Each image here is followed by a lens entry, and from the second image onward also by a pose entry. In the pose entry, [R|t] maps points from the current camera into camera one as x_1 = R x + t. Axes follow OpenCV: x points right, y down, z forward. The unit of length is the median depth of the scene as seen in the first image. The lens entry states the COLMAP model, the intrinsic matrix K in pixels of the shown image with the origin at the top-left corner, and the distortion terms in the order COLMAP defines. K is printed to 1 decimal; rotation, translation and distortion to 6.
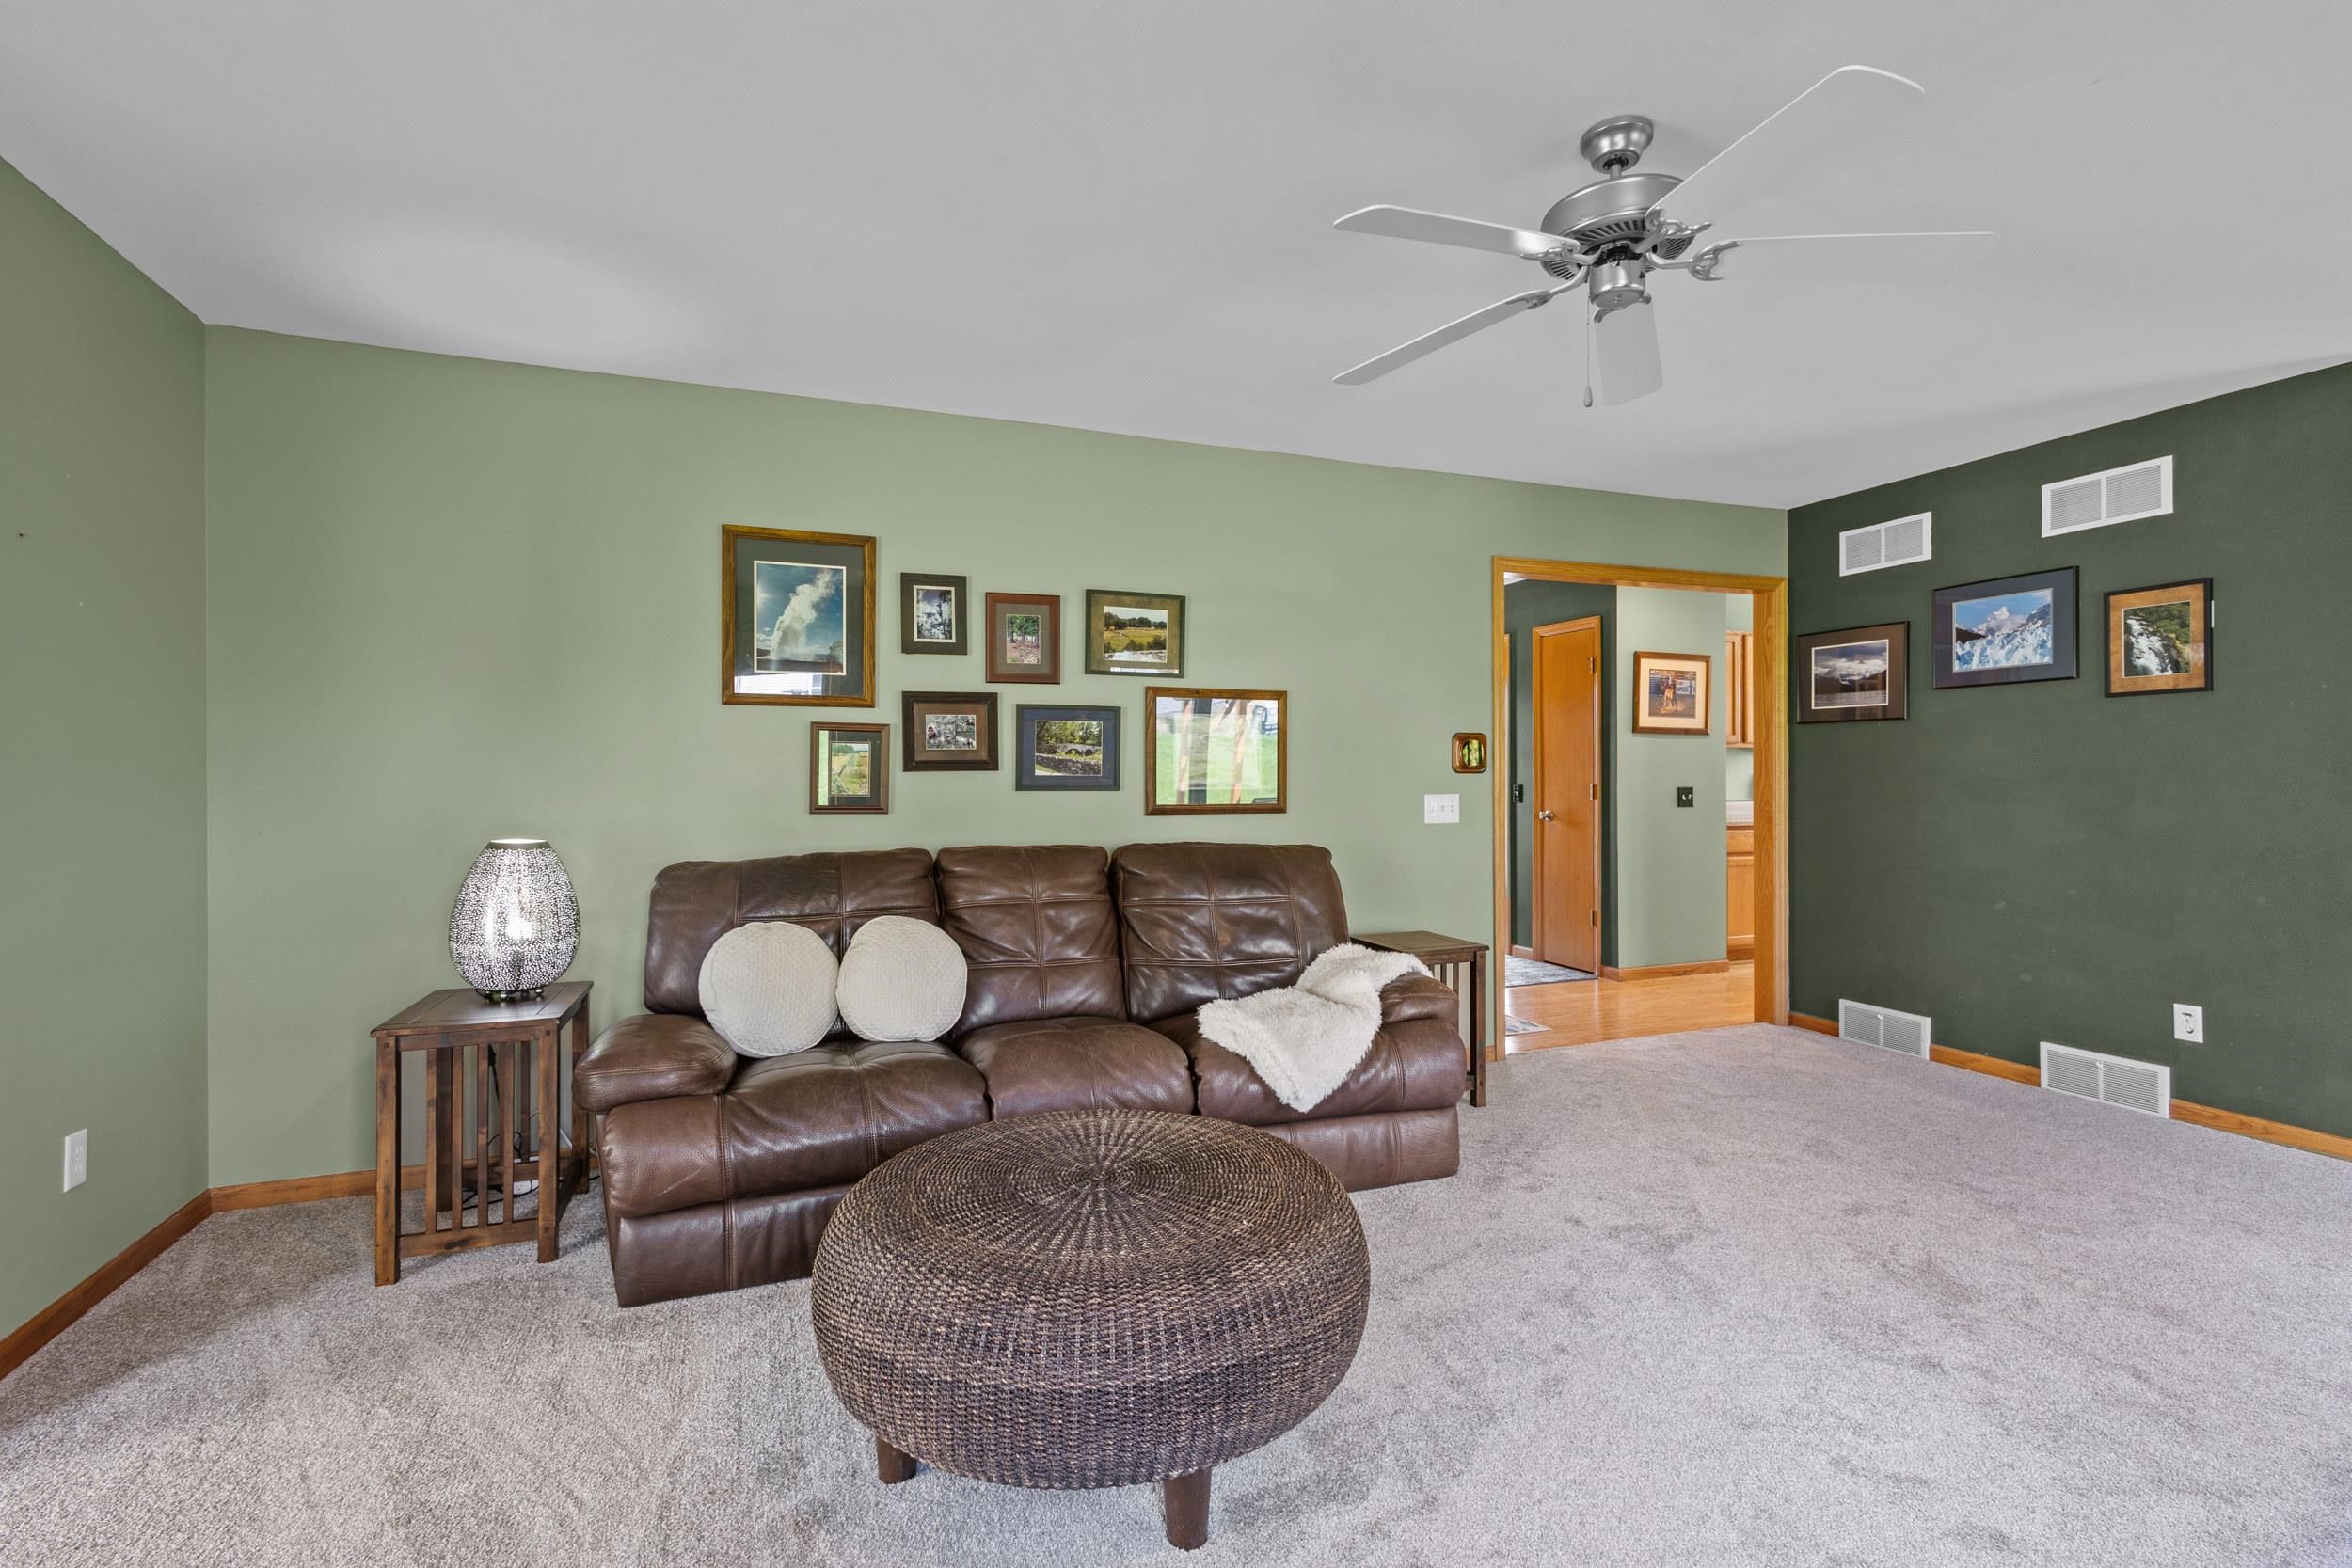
lens RADIAL K [[1081.1, 0, 1189.0], [0, 1081.1, 775.1], [0, 0, 1]] dist [0.009841, -0.000854]
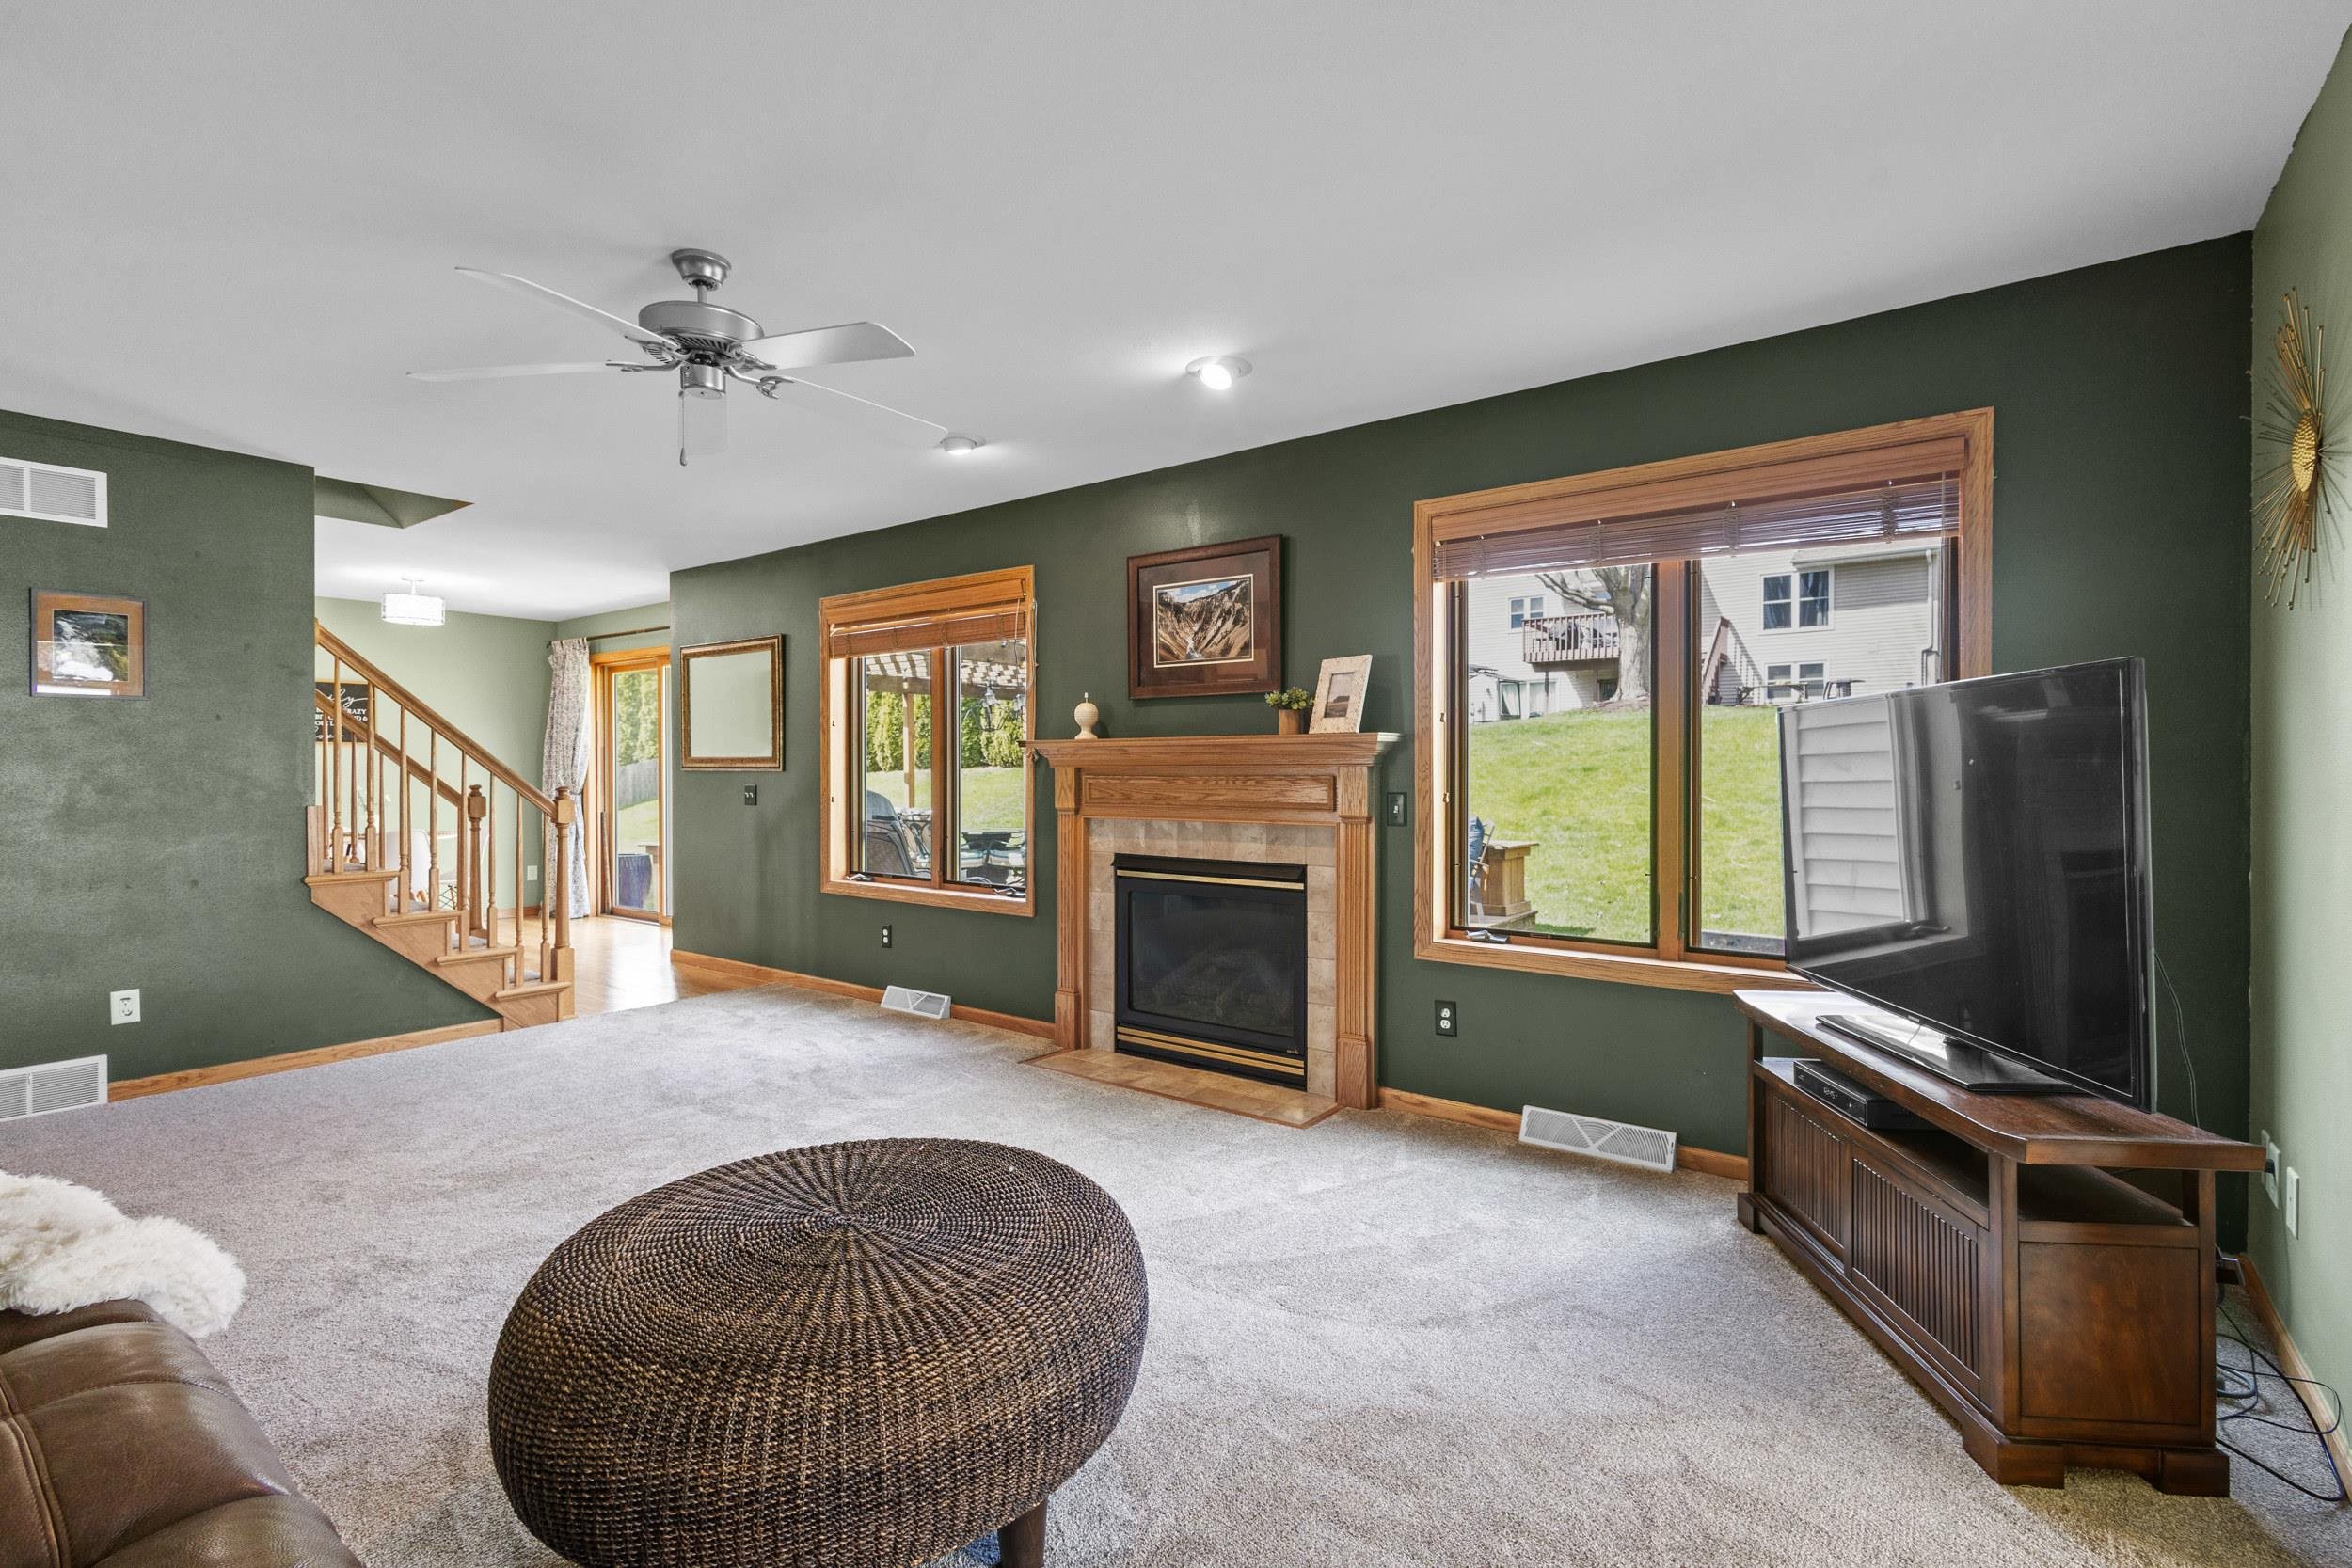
lens RADIAL K [[1081.1, 0, 1169.5], [0, 1081.1, 772.4], [0, 0, 1]] dist [0.009841, -0.000854]
pose [[-0.516365, 0.005443, 0.856351, -0.516984], [0.000892, 0.999983, -0.005818, 0.003085], [-0.856368, -0.002240, -0.516361, 0.645005]]
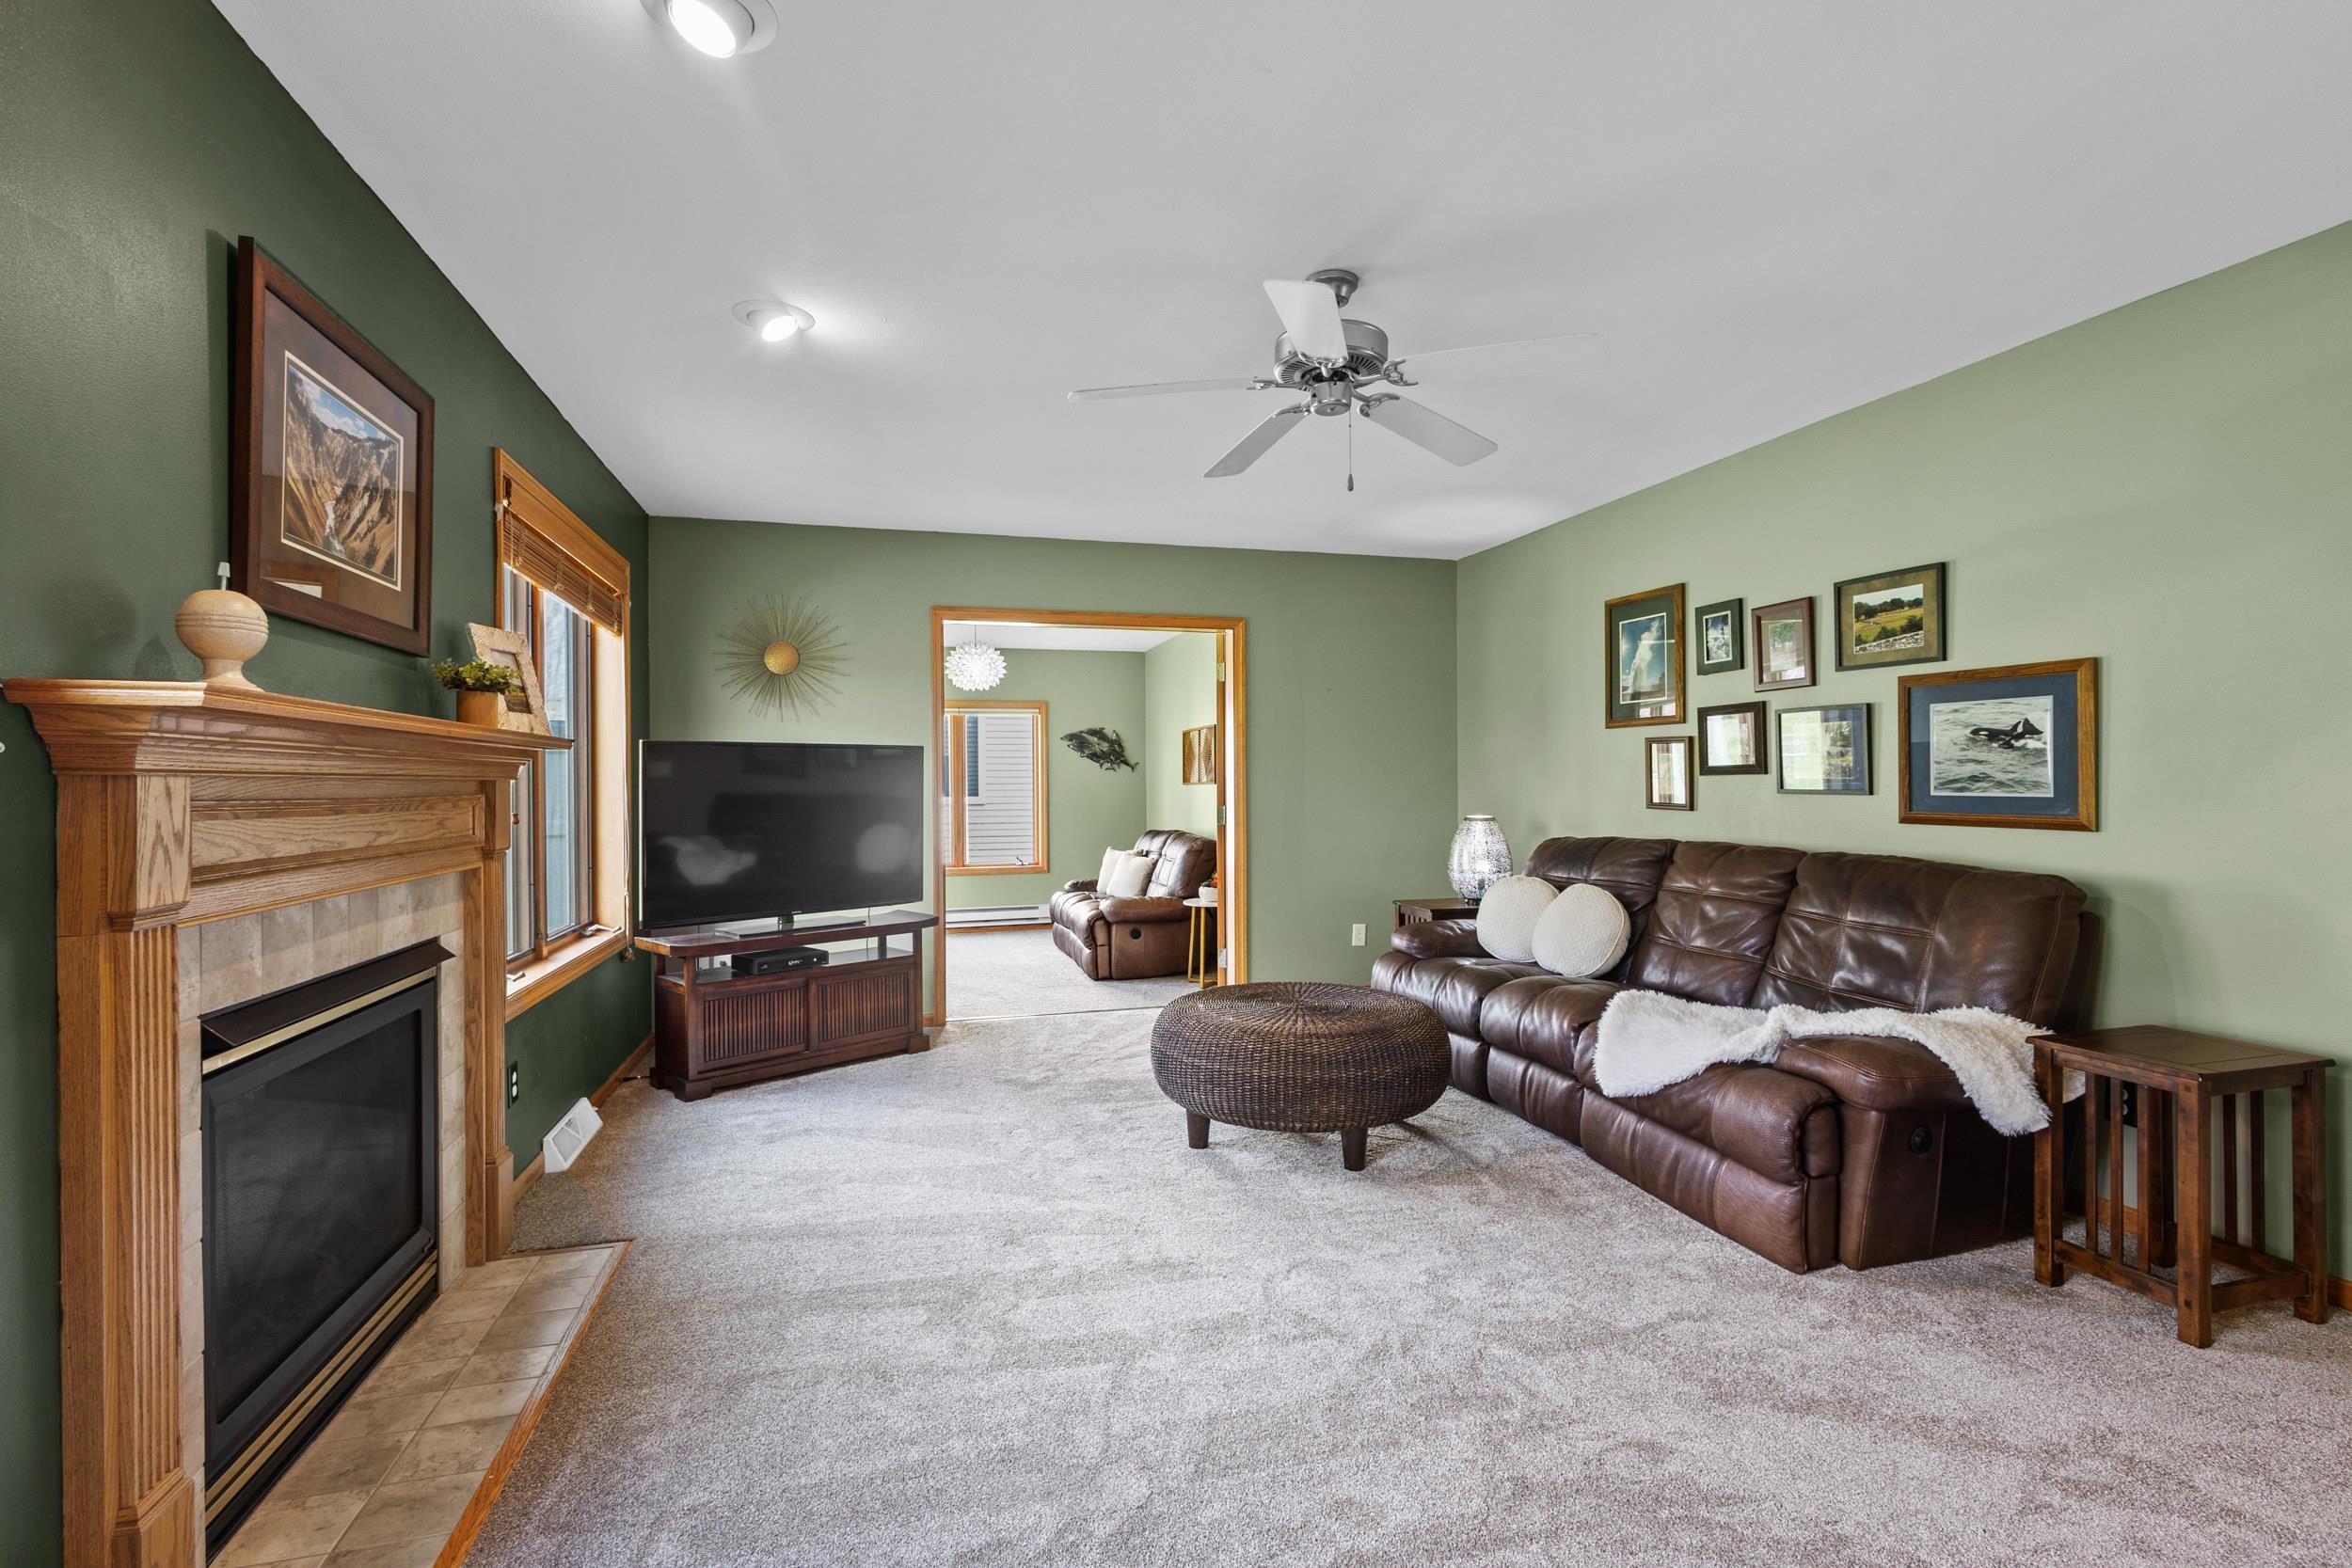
lens RADIAL K [[1081.1, 0, 1165.8], [0, 1081.1, 779.1], [0, 0, 1]] dist [0.009841, -0.000854]
pose [[-0.103260, 0.001578, -0.994653, 0.908929], [0.009356, 0.999956, 0.000616, -0.005543], [0.994610, -0.009242, -0.103270, 0.507949]]
